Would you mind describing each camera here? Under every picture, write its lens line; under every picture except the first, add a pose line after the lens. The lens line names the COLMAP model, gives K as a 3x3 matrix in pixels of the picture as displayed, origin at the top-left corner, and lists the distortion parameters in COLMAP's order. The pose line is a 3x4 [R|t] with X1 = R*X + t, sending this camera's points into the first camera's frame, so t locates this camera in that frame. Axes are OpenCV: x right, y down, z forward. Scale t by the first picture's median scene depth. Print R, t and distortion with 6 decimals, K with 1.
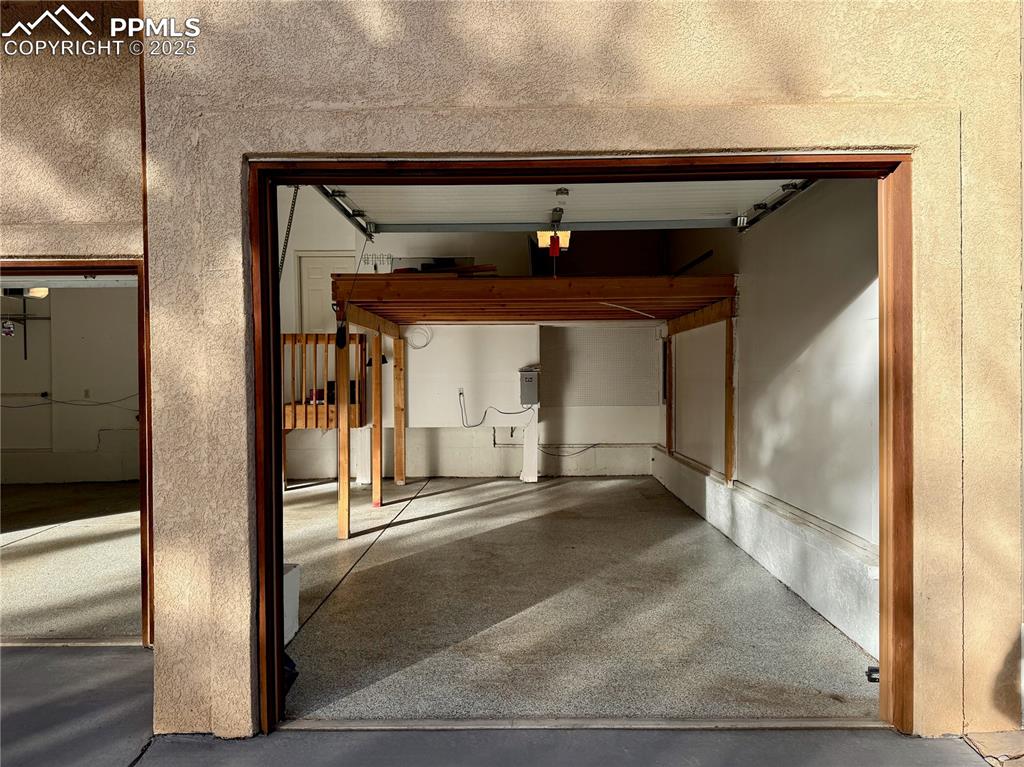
lens RADIAL K [[856.0, 0, 513.8], [0, 856.0, 383.1], [0, 0, 1]] dist [0.009186, -0.007544]
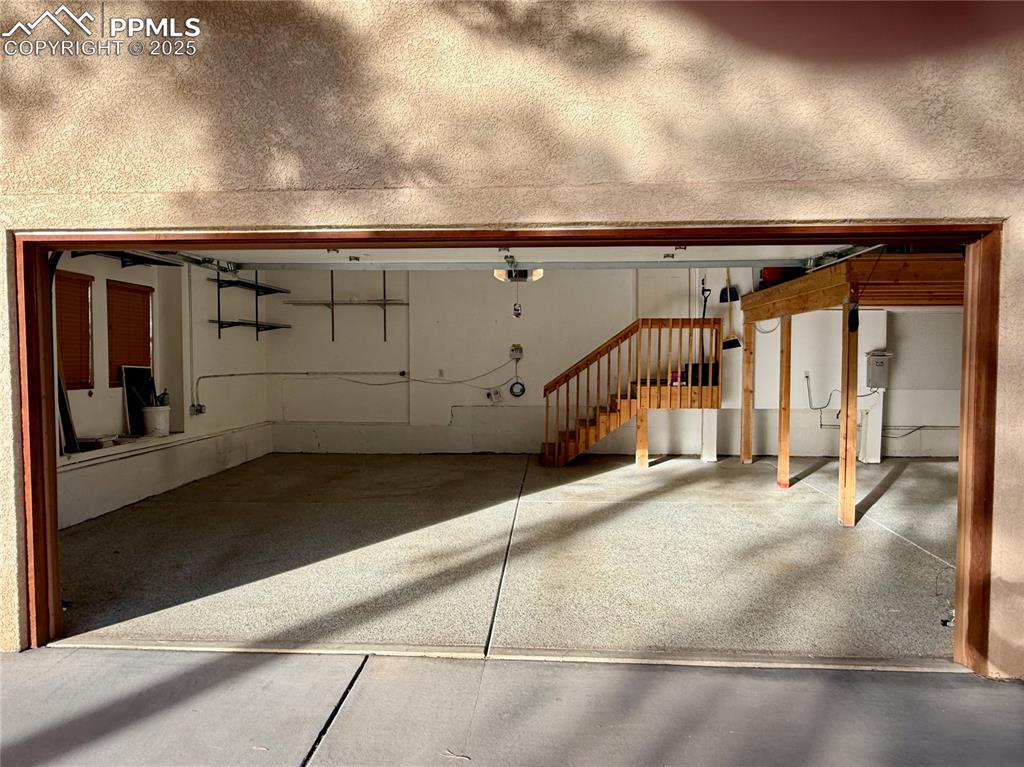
lens RADIAL K [[720.3, 0, 511.5], [0, 720.3, 386.3], [0, 0, 1]] dist [0.002454, -0.002198]
pose [[0.994878, 0.011315, -0.100447, -0.335710], [-0.008052, 0.999429, 0.032829, -0.001670], [0.100761, -0.031852, 0.994401, 0.098381]]
